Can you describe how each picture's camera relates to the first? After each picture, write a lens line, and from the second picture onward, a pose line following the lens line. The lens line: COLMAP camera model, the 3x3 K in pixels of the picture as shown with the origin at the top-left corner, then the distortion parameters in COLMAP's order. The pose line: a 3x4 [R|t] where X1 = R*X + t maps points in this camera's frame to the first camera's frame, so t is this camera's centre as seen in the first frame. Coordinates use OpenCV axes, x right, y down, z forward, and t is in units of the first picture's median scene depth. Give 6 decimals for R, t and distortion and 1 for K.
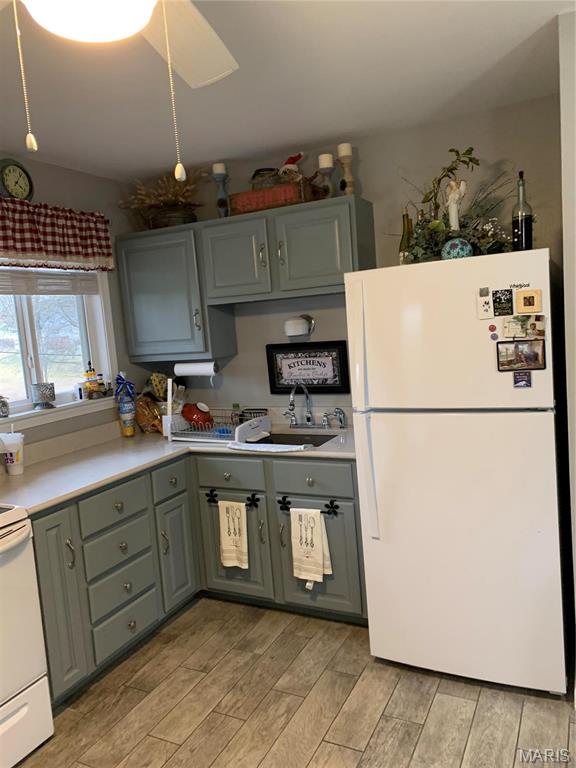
lens RADIAL K [[580.3, 0, 288.0], [0, 580.3, 384.0], [0, 0, 1]] dist [0.024212, -0.040219]
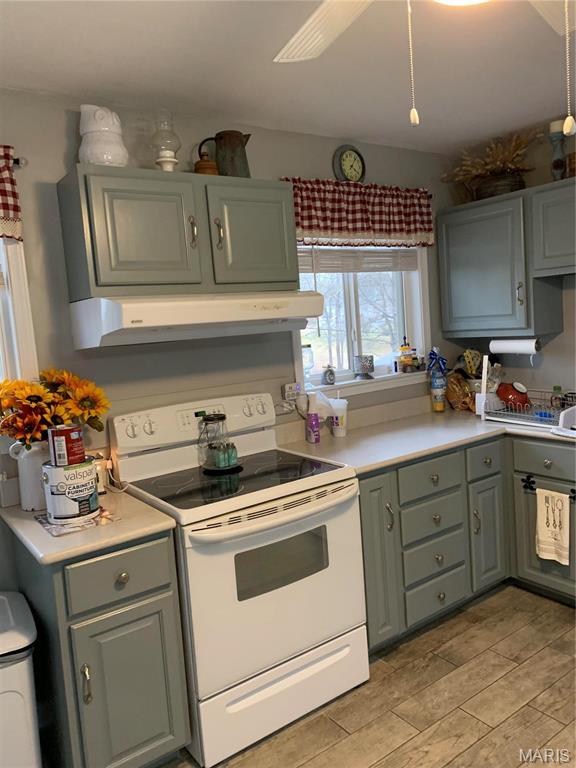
lens RADIAL K [[580.3, 0, 288.0], [0, 580.3, 384.0], [0, 0, 1]] dist [0.024212, -0.040219]
pose [[0.884734, 0.062378, -0.461904, -0.050002], [-0.045087, 0.997810, 0.048390, 0.006671], [0.463911, -0.021987, 0.885609, -0.010523]]
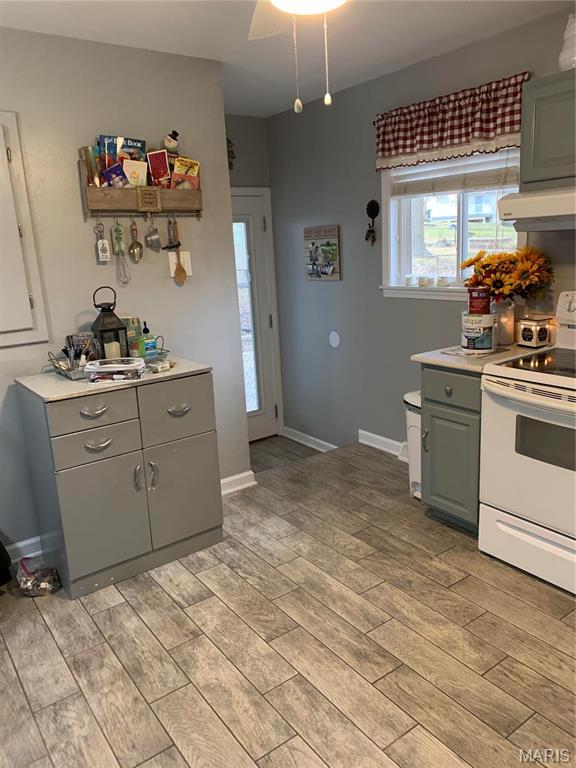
lens RADIAL K [[580.3, 0, 288.0], [0, 580.3, 384.0], [0, 0, 1]] dist [0.024212, -0.040219]
pose [[-0.450237, 0.313362, -0.836116, 0.419004], [-0.009623, 0.934639, 0.355468, -0.091475], [0.892857, 0.168091, -0.417794, 0.598917]]
